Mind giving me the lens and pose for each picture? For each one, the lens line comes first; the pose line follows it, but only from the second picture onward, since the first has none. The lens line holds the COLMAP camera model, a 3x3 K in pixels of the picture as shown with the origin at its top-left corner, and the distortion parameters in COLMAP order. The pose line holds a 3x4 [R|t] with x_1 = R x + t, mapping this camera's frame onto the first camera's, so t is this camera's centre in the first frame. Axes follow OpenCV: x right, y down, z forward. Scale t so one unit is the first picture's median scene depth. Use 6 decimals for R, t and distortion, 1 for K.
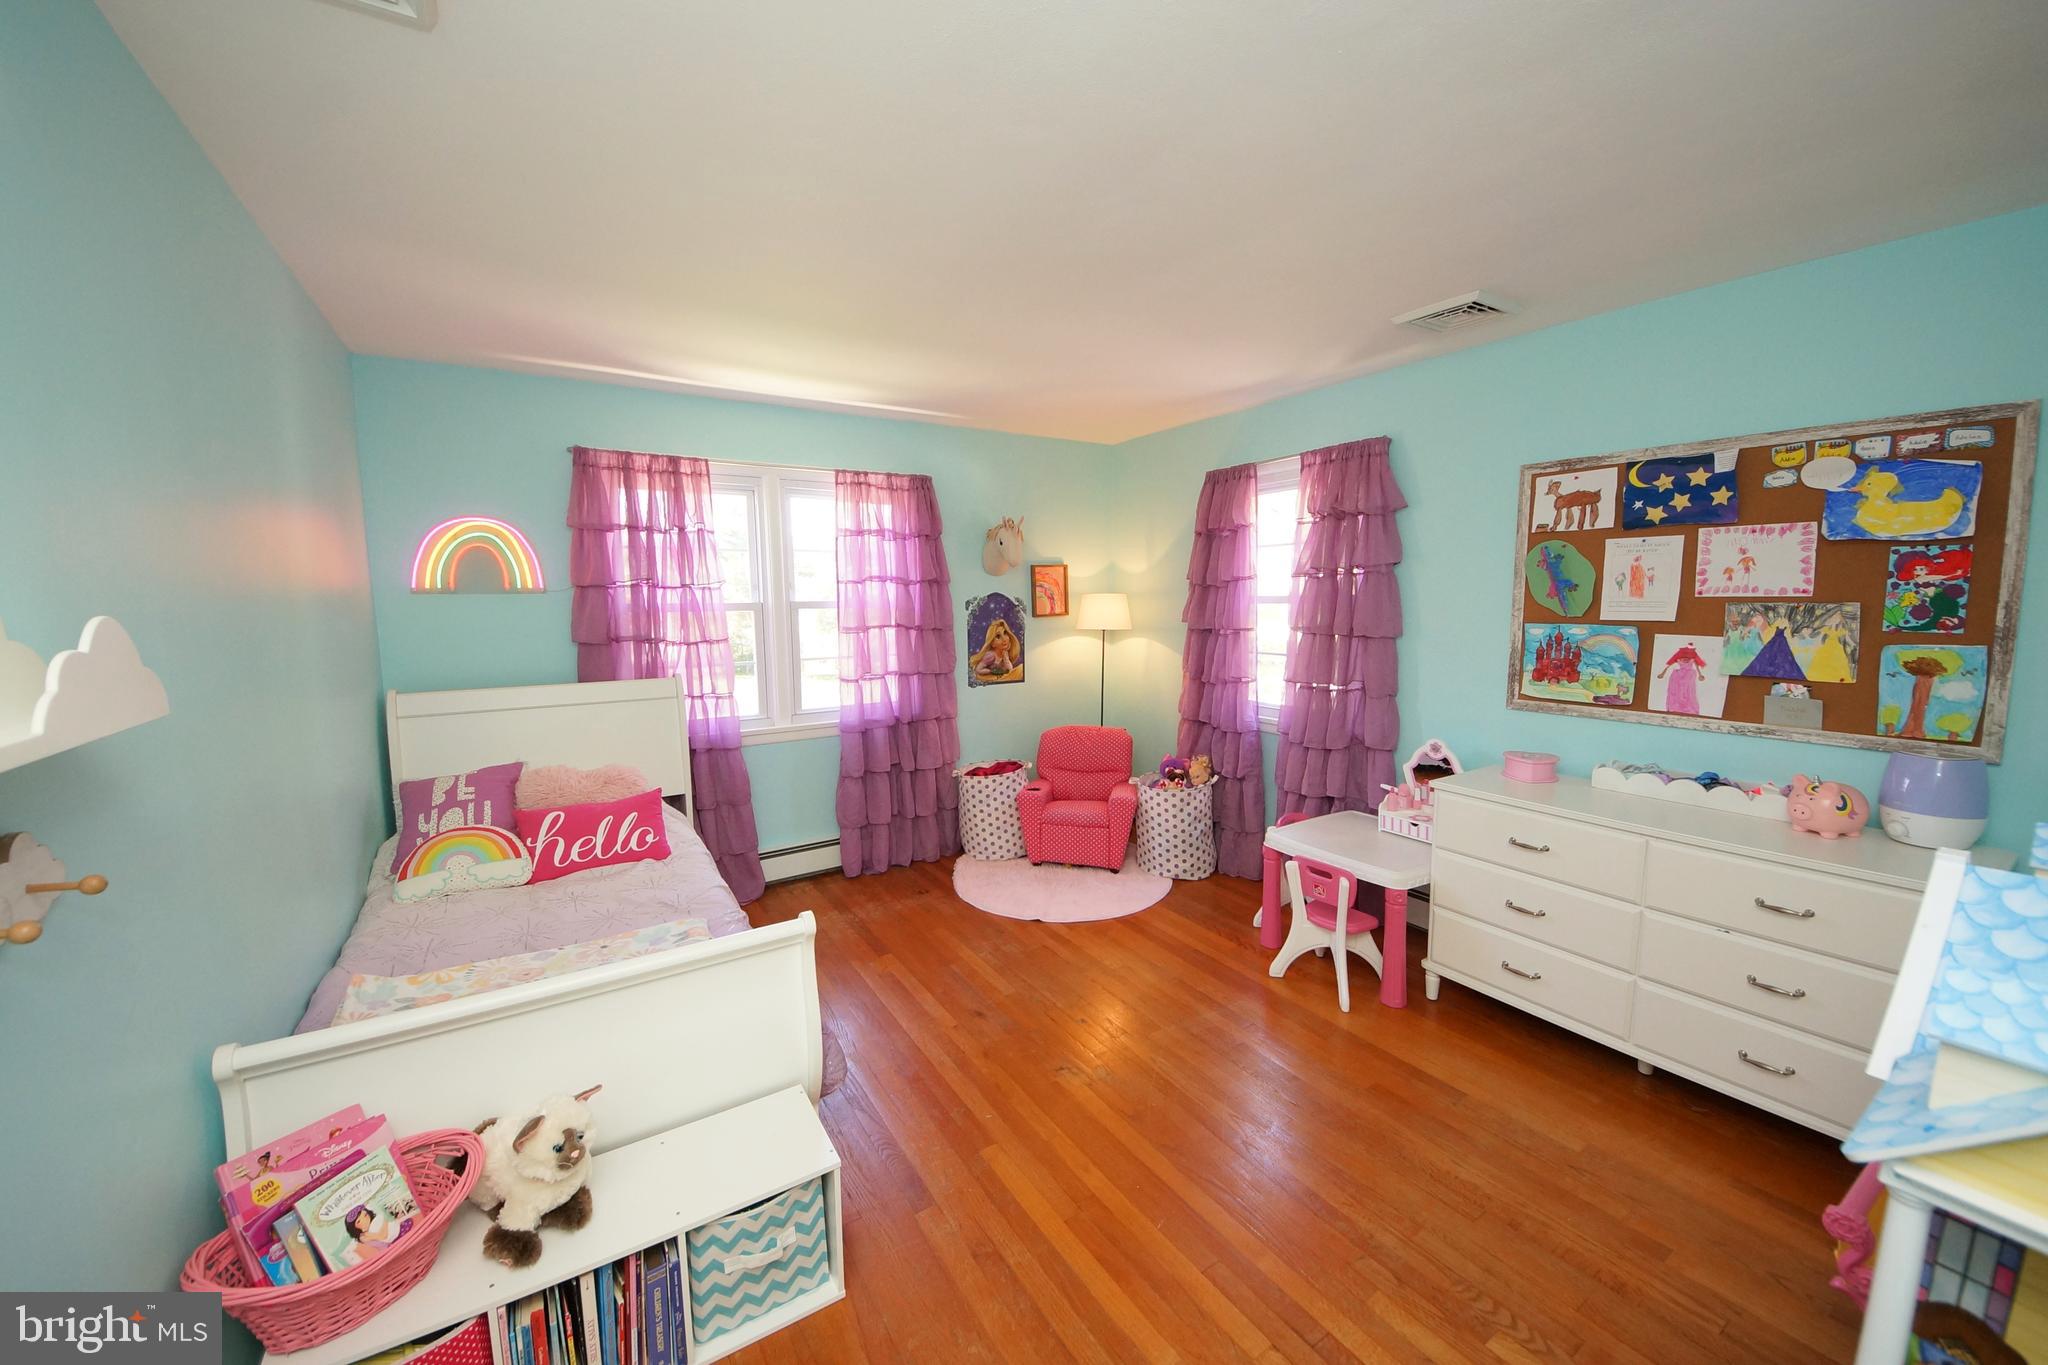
lens RADIAL K [[730.6, 0, 1022.1], [0, 730.6, 673.6], [0, 0, 1]] dist [0.042668, -0.023349]
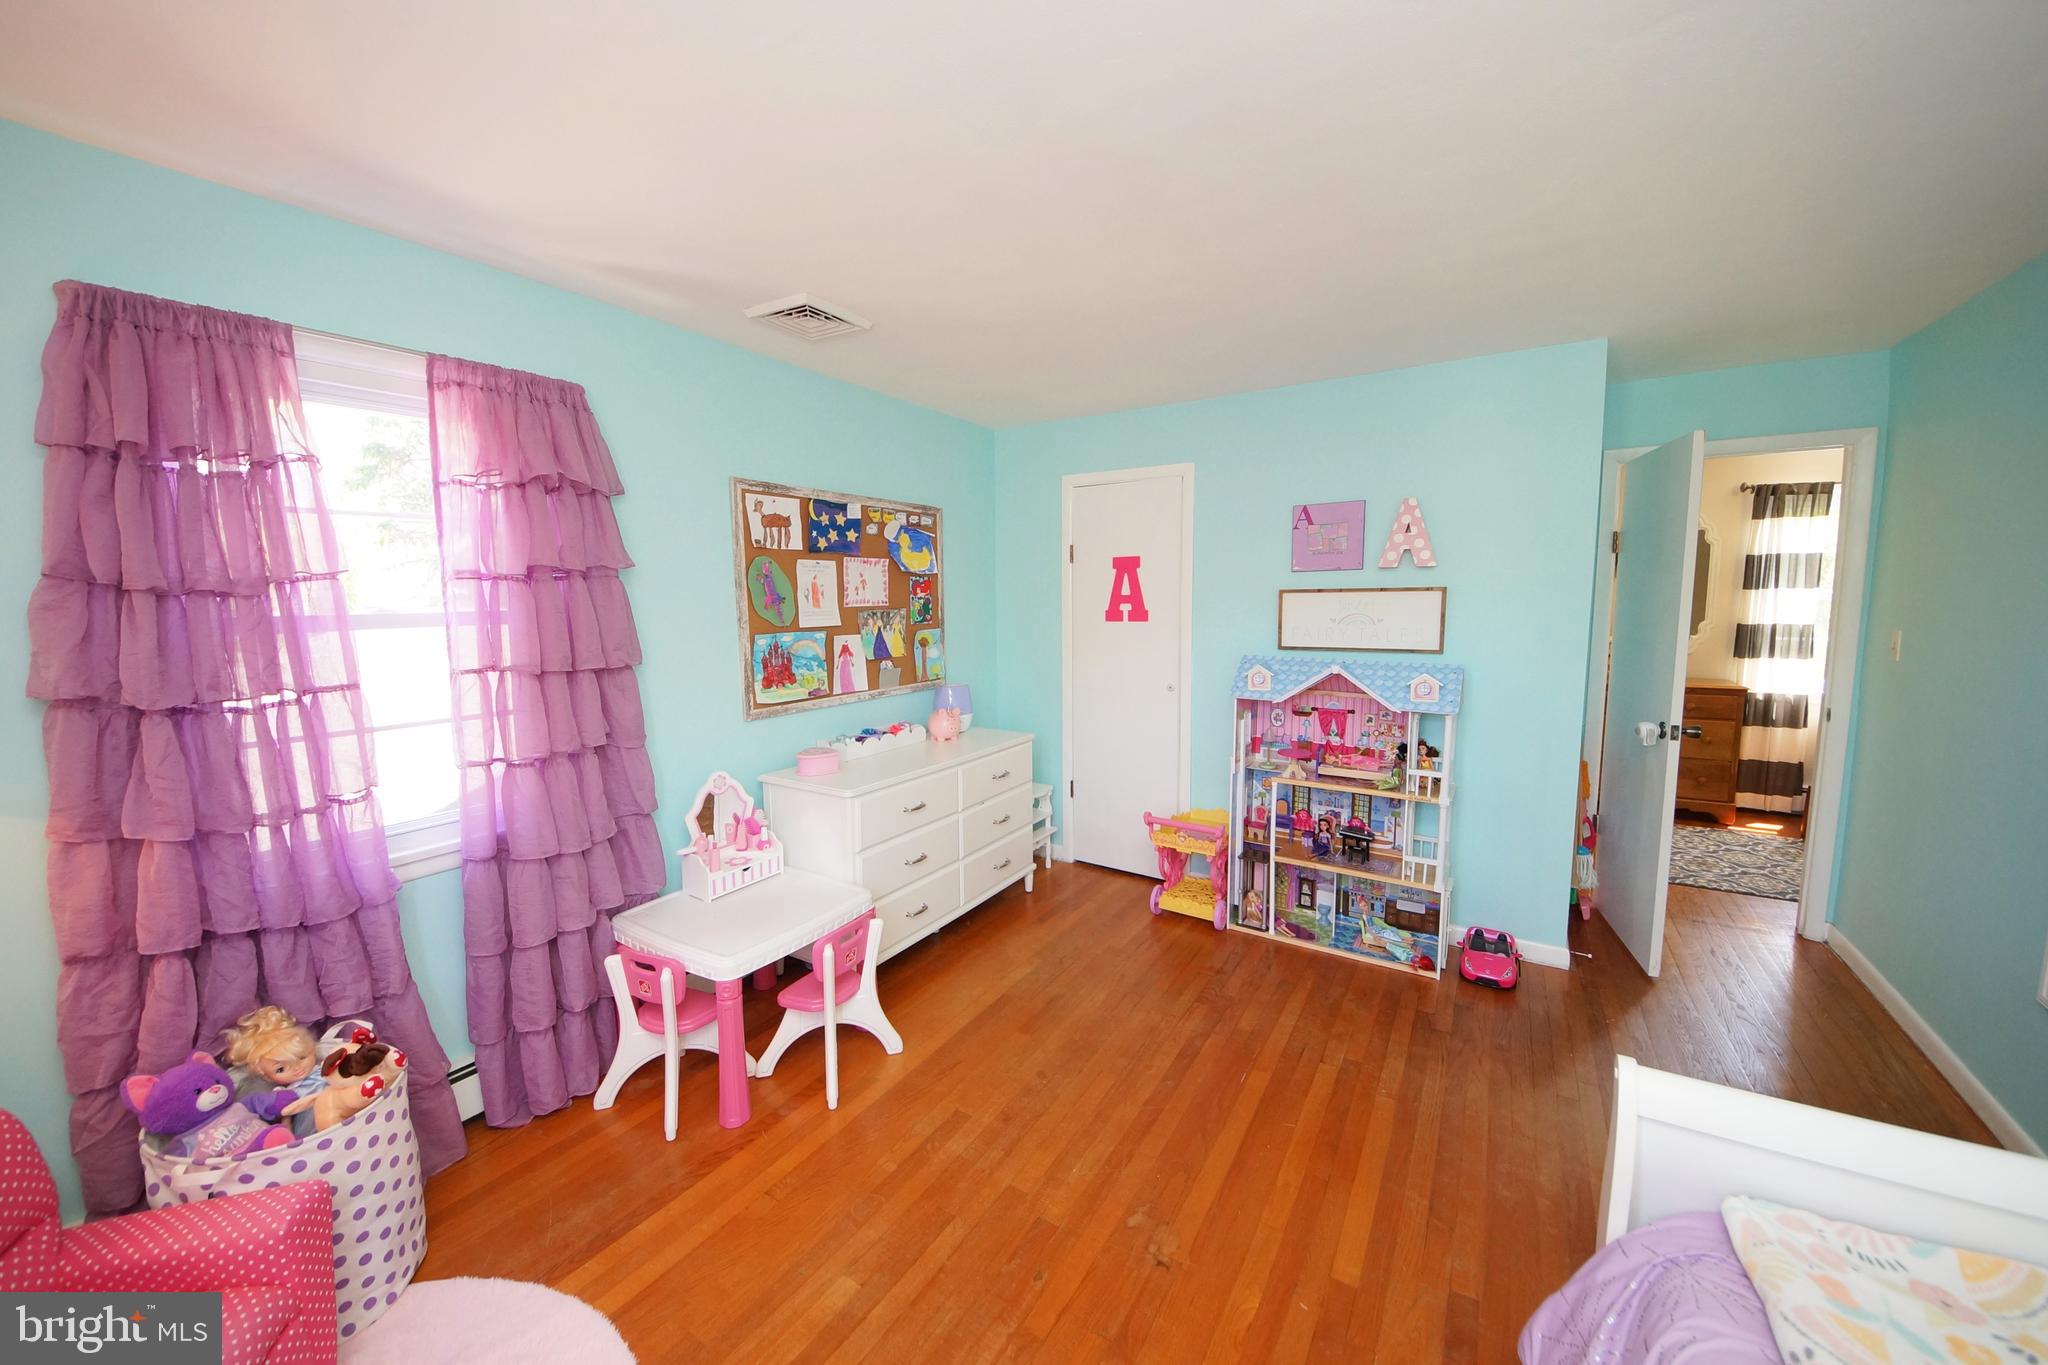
lens RADIAL K [[730.6, 0, 1022.1], [0, 730.6, 673.6], [0, 0, 1]] dist [0.042668, -0.023349]
pose [[-0.407984, -0.091428, 0.908400, -0.450534], [0.109202, 0.982943, 0.147976, -0.141625], [-0.906435, 0.159571, -0.391041, 1.209076]]
